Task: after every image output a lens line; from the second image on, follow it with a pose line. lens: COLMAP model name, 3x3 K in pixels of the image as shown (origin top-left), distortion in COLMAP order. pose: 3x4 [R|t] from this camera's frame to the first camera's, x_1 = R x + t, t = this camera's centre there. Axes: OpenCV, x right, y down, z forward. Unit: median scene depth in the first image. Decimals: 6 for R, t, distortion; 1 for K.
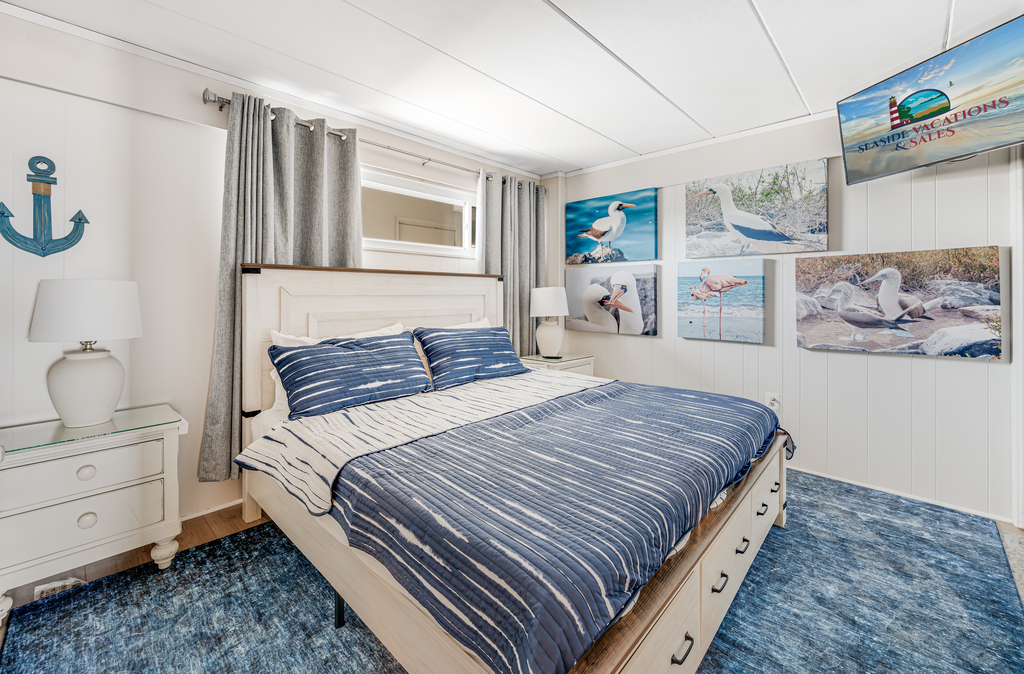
lens RADIAL K [[405.7, 0, 513.0], [0, 405.7, 295.9], [0, 0, 1]] dist [0.000240, 0.000045]
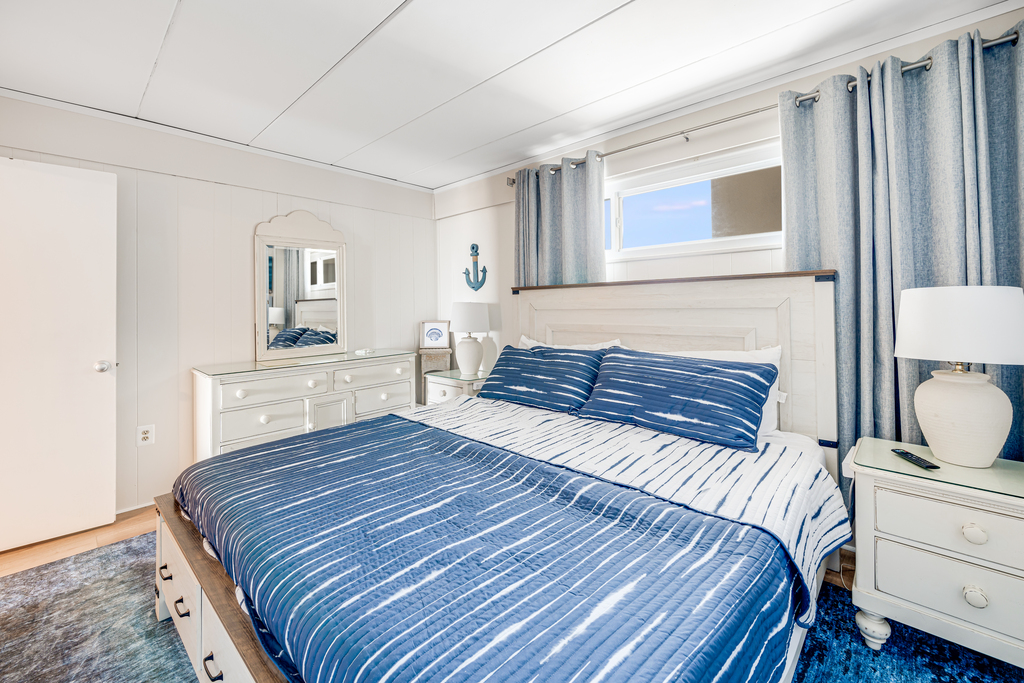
lens RADIAL K [[414.8, 0, 513.0], [0, 414.8, 301.1], [0, 0, 1]] dist [-0.000298, -0.000040]
pose [[0.030224, -0.015760, -0.999419, 0.697052], [0.006807, 0.999856, -0.015561, -0.006760], [0.999520, -0.006333, 0.030327, 0.799420]]
